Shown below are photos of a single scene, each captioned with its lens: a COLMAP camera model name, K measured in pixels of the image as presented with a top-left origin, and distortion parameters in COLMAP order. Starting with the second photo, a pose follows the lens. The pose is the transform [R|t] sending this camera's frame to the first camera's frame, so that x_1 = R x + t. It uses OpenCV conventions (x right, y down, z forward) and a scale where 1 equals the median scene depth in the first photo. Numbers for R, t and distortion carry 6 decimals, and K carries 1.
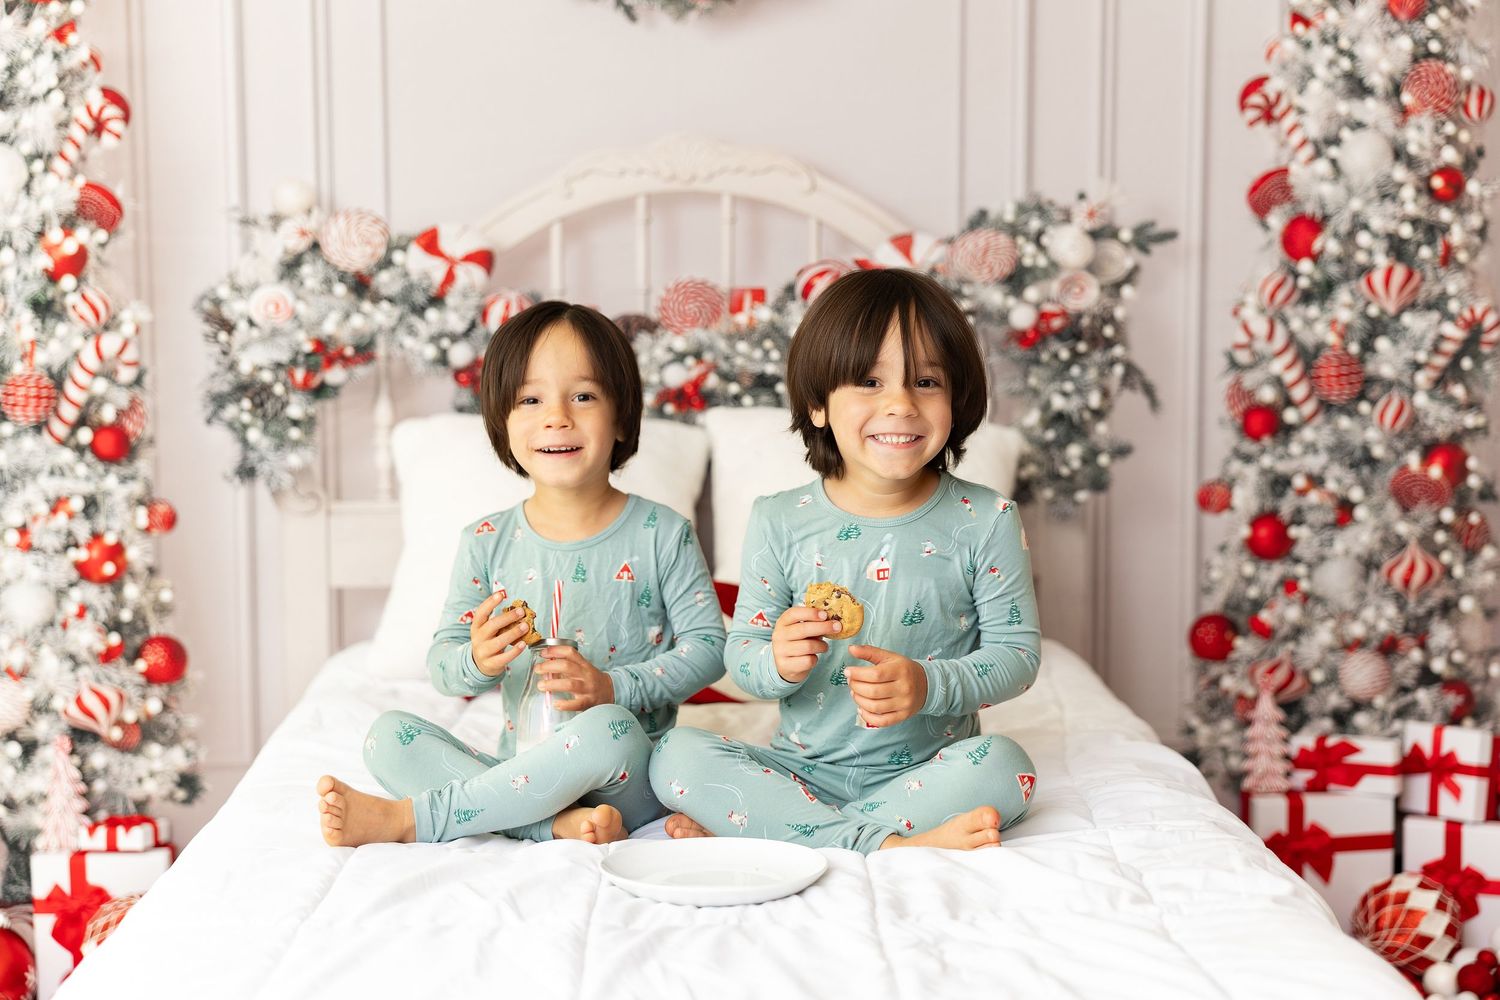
lens RADIAL K [[2222.9, 0, 728.5], [0, 2222.9, 491.5], [0, 0, 1]] dist [0.050925, 0.000000]
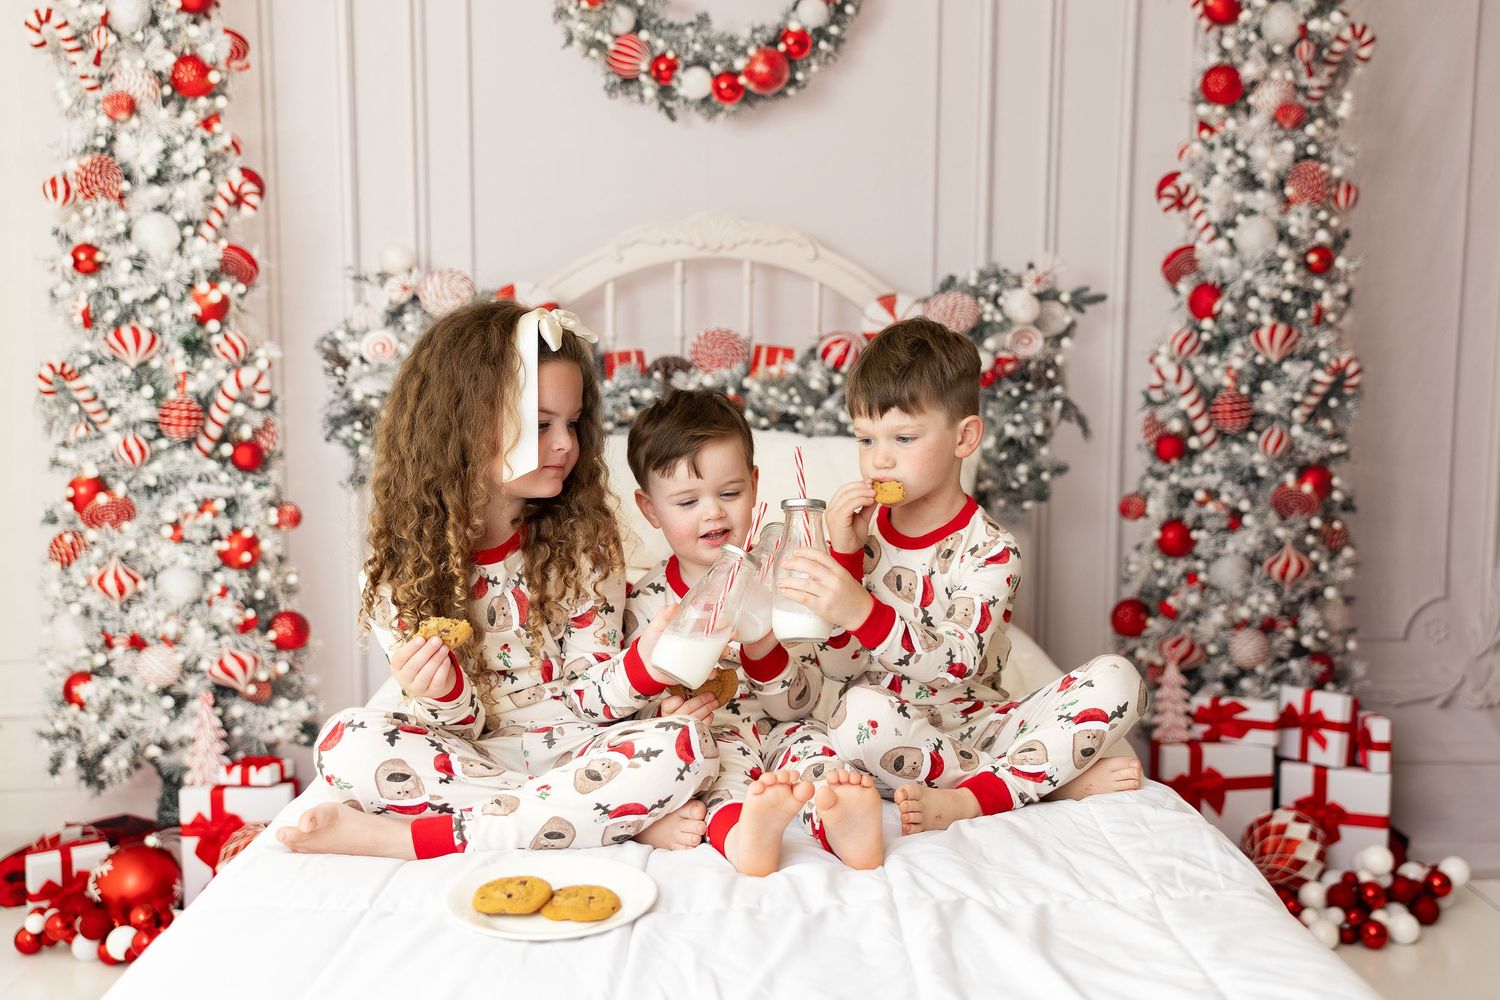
lens RADIAL K [[1589.9, 0, 766.0], [0, 1589.9, 496.6], [0, 0, 1]] dist [0.040075, 0.000000]
pose [[0.999918, 0.009255, 0.008874, 0.003064], [-0.009293, 0.999947, 0.004332, -0.005559], [-0.008833, -0.004414, 0.999951, 0.109989]]
